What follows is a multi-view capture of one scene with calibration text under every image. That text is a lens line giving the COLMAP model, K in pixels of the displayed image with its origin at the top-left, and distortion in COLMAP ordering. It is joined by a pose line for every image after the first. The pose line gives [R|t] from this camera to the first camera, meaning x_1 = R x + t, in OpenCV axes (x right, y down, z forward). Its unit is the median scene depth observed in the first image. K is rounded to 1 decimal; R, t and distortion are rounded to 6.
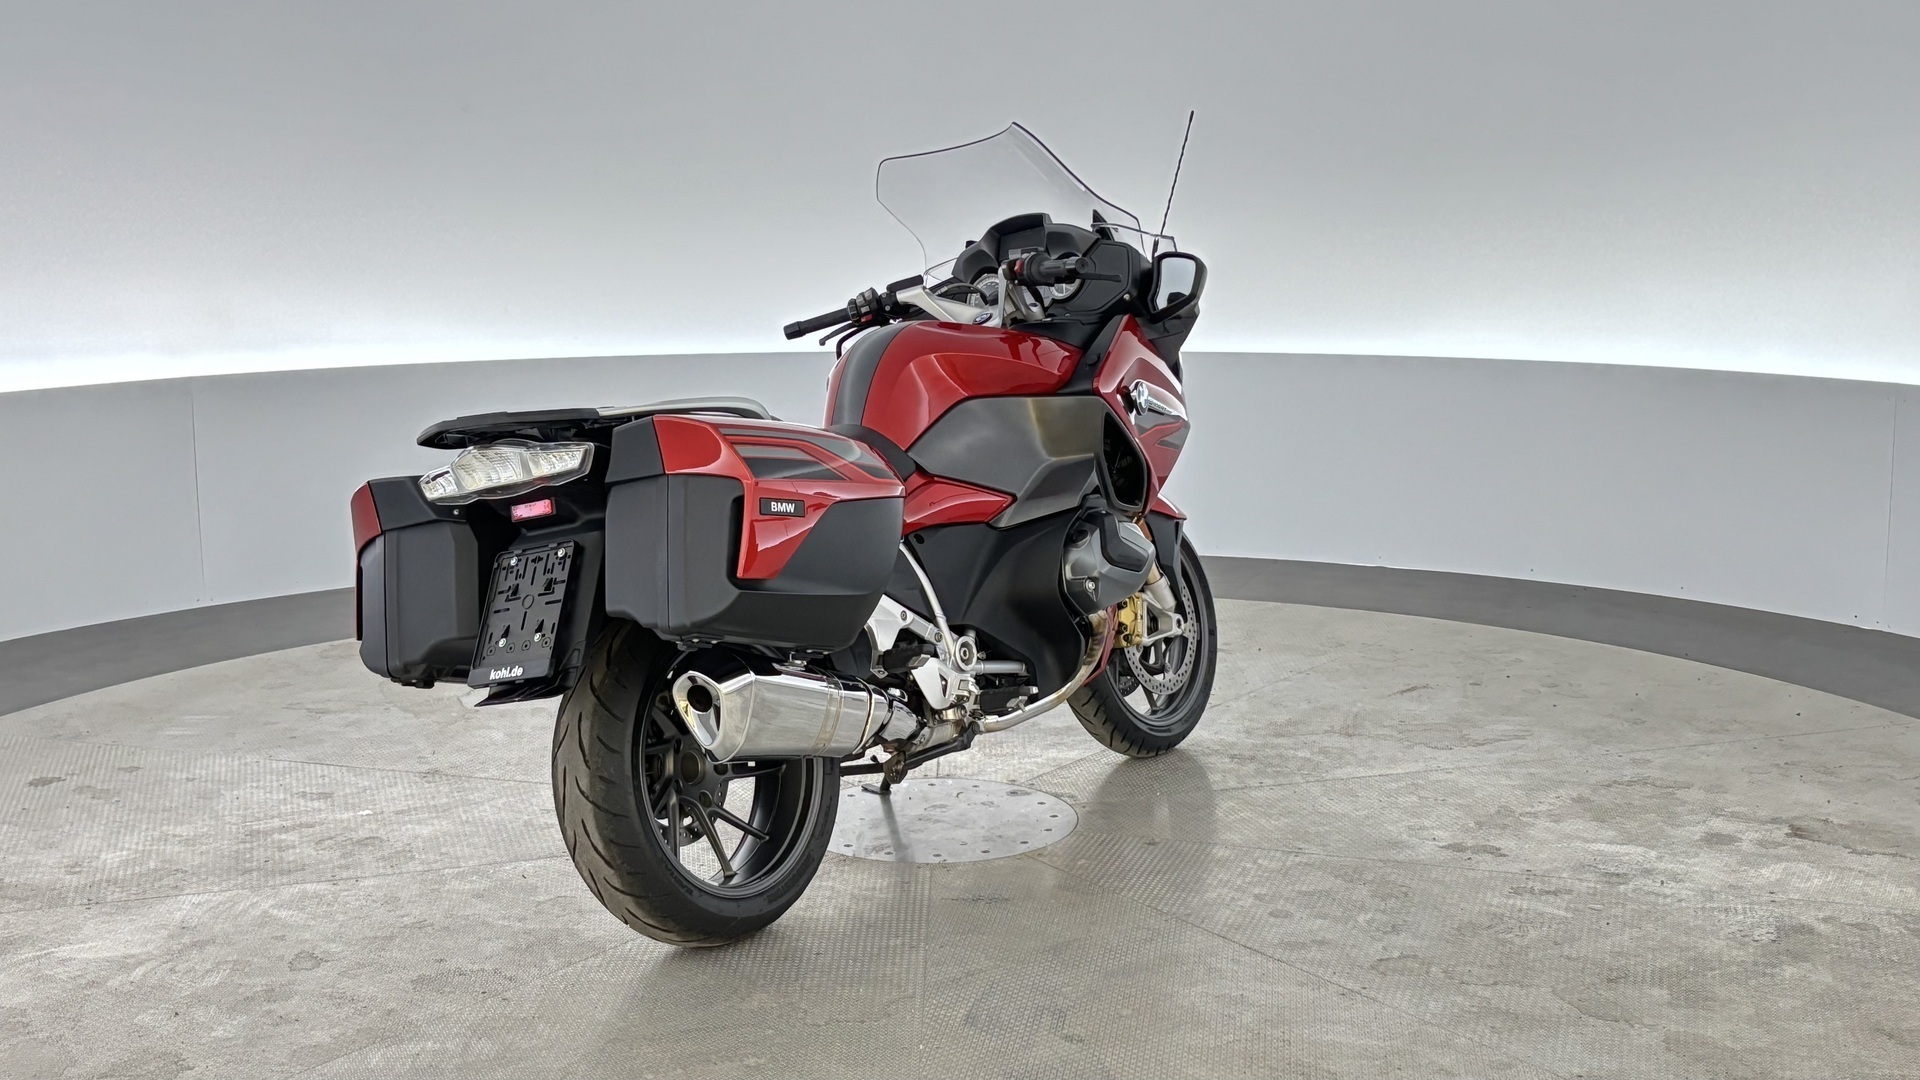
lens RADIAL K [[2150.5, 0, 990.1], [0, 2150.5, 538.5], [0, 0, 1]] dist [0.160316, -0.825872]
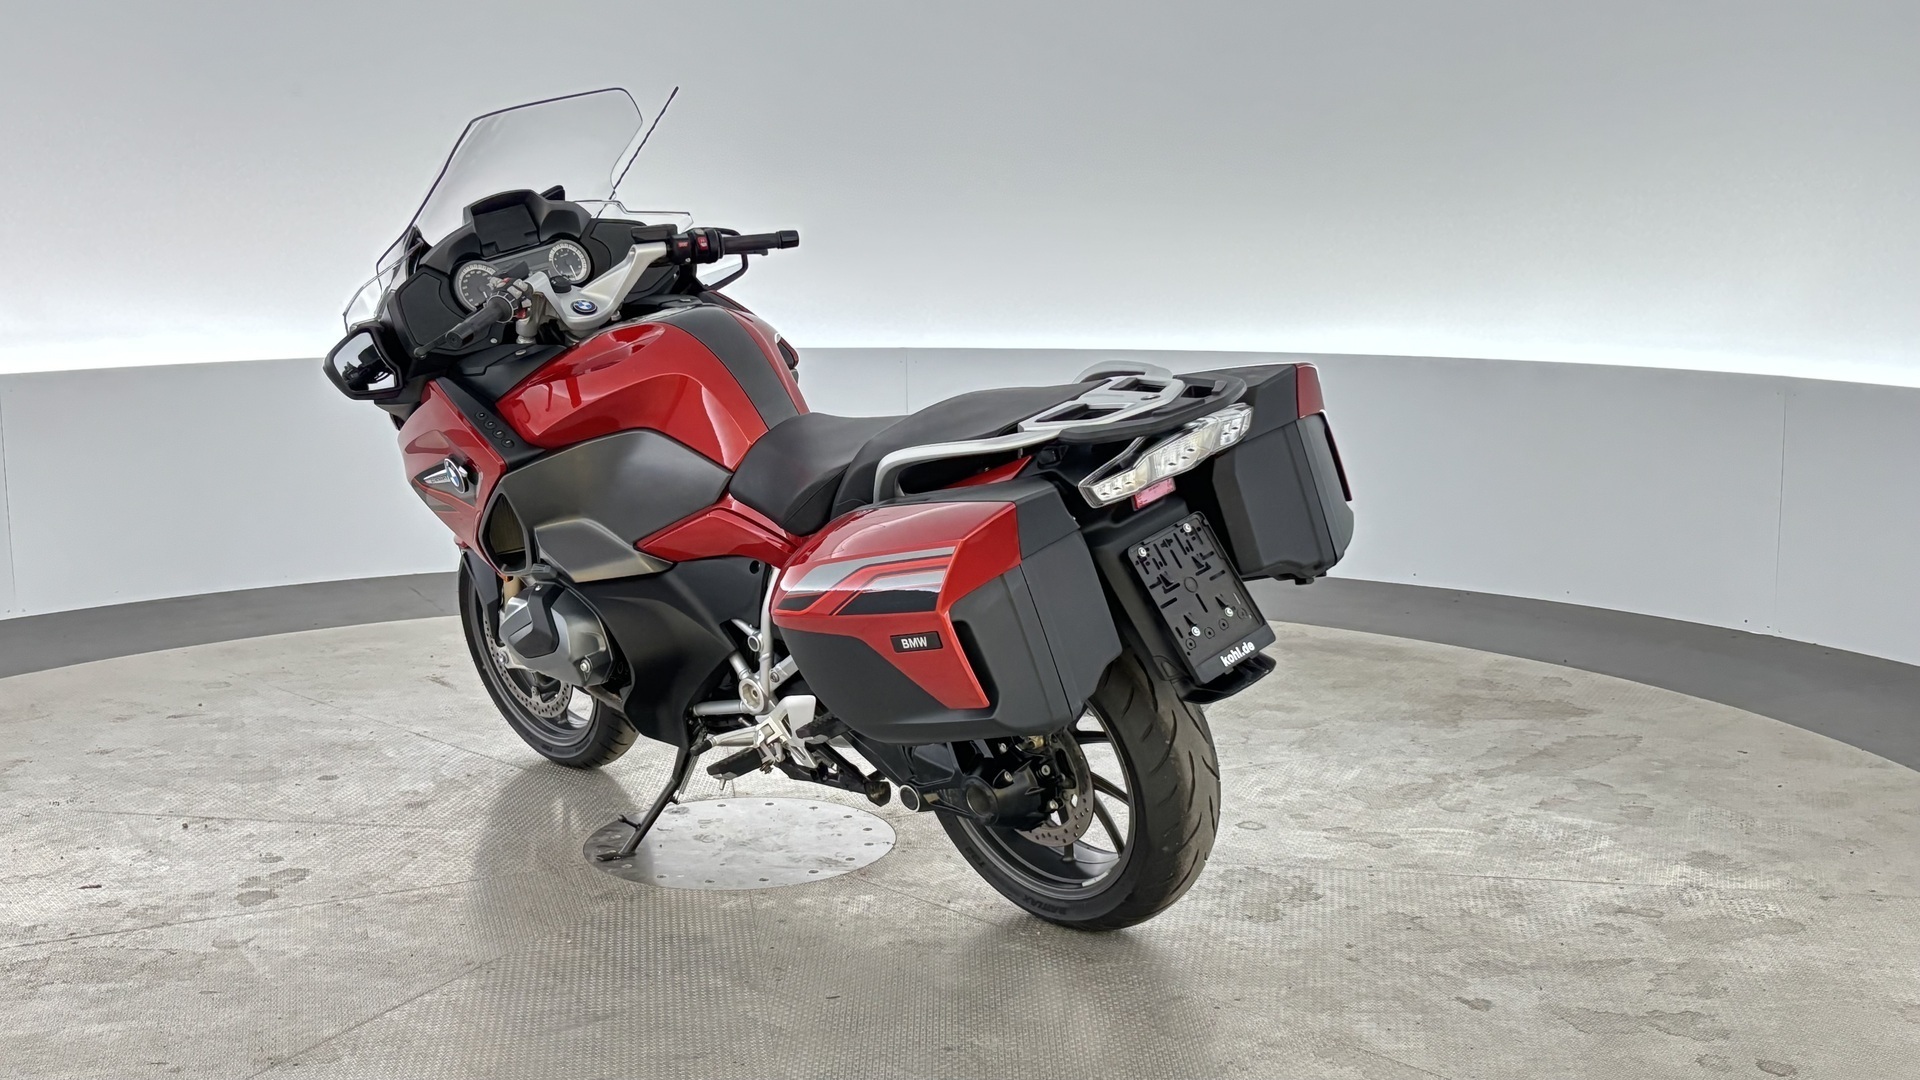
lens RADIAL K [[2150.5, 0, 990.1], [0, 2150.5, 538.5], [0, 0, 1]] dist [0.160316, -0.825872]
pose [[0.171887, -0.152905, 0.973178, -1.132596], [0.164832, 0.978418, 0.124615, -0.121225], [-0.971229, 0.138991, 0.193381, 0.892005]]
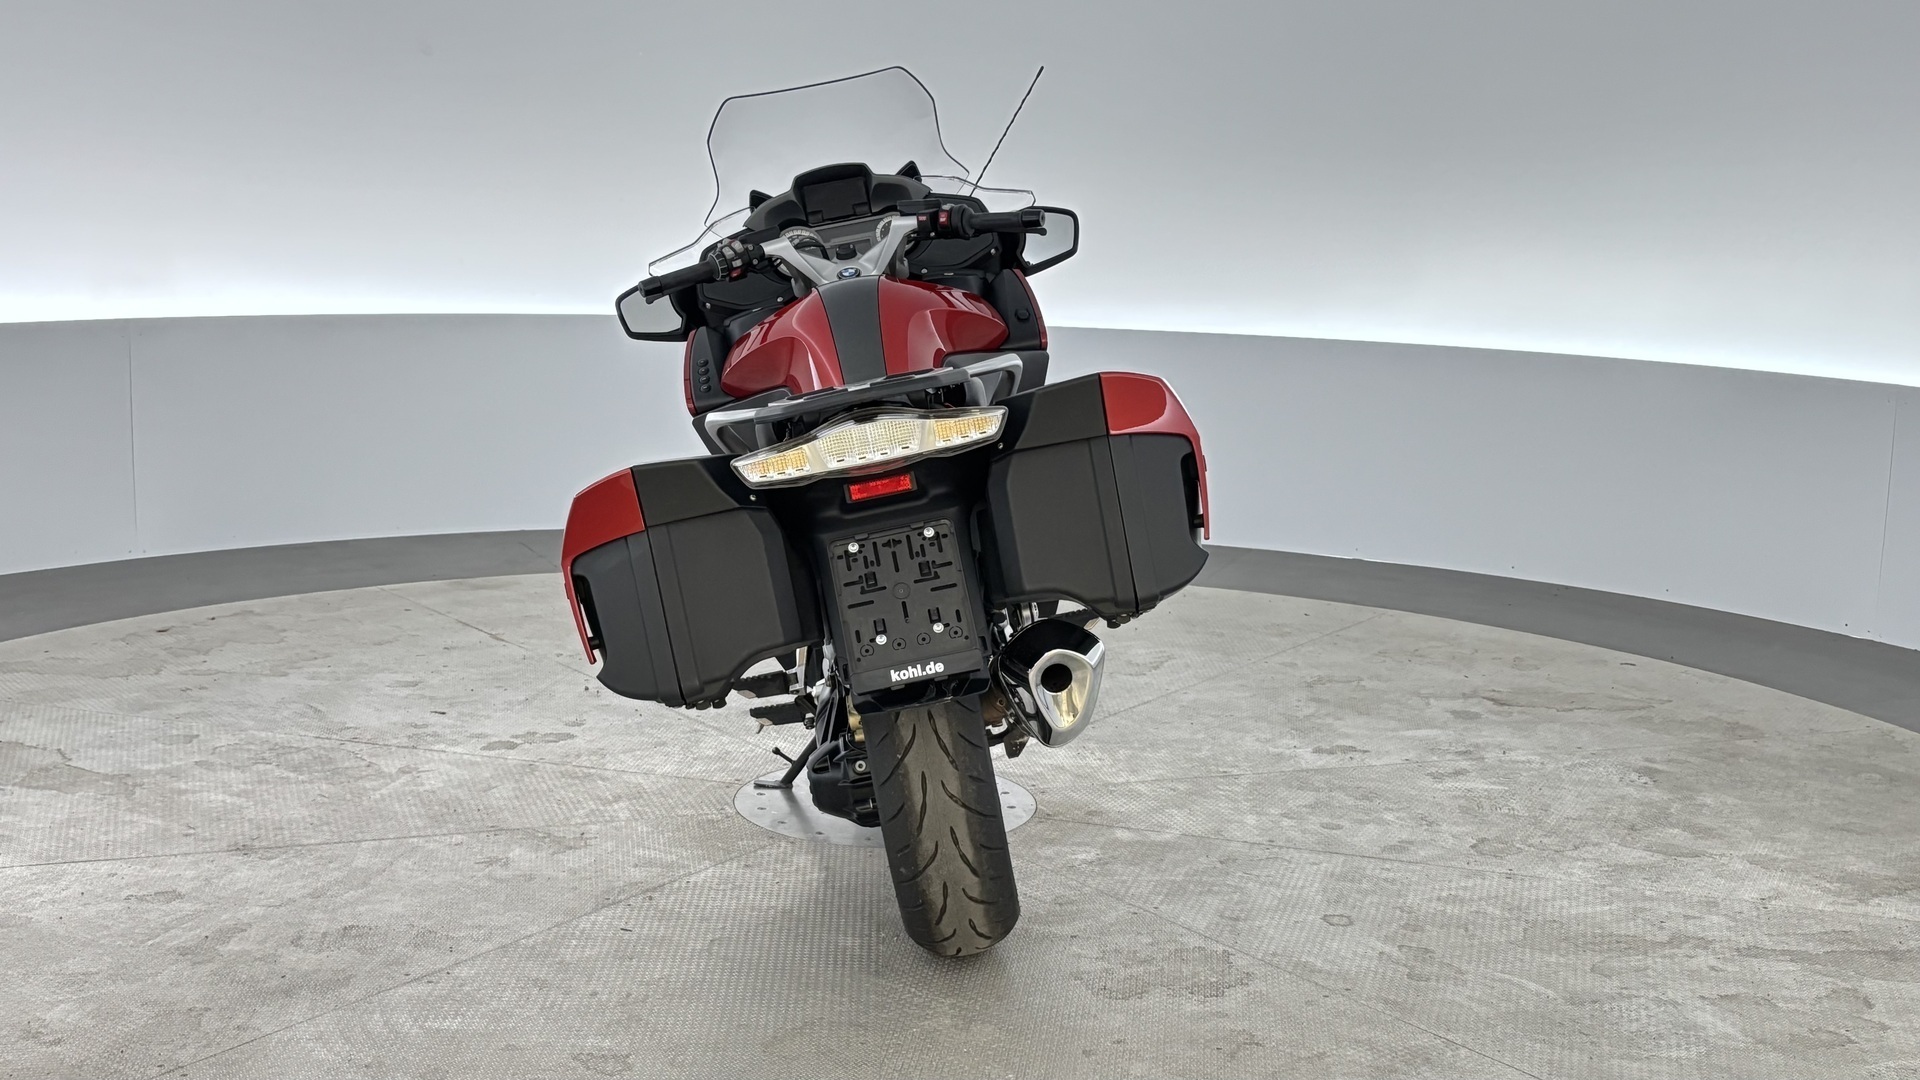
lens RADIAL K [[2150.5, 0, 990.1], [0, 2150.5, 538.5], [0, 0, 1]] dist [0.160316, -0.825872]
pose [[0.792259, -0.075582, 0.605486, -0.708802], [0.067206, 0.997070, 0.036527, -0.021408], [-0.606472, 0.011753, 0.795018, 0.276570]]
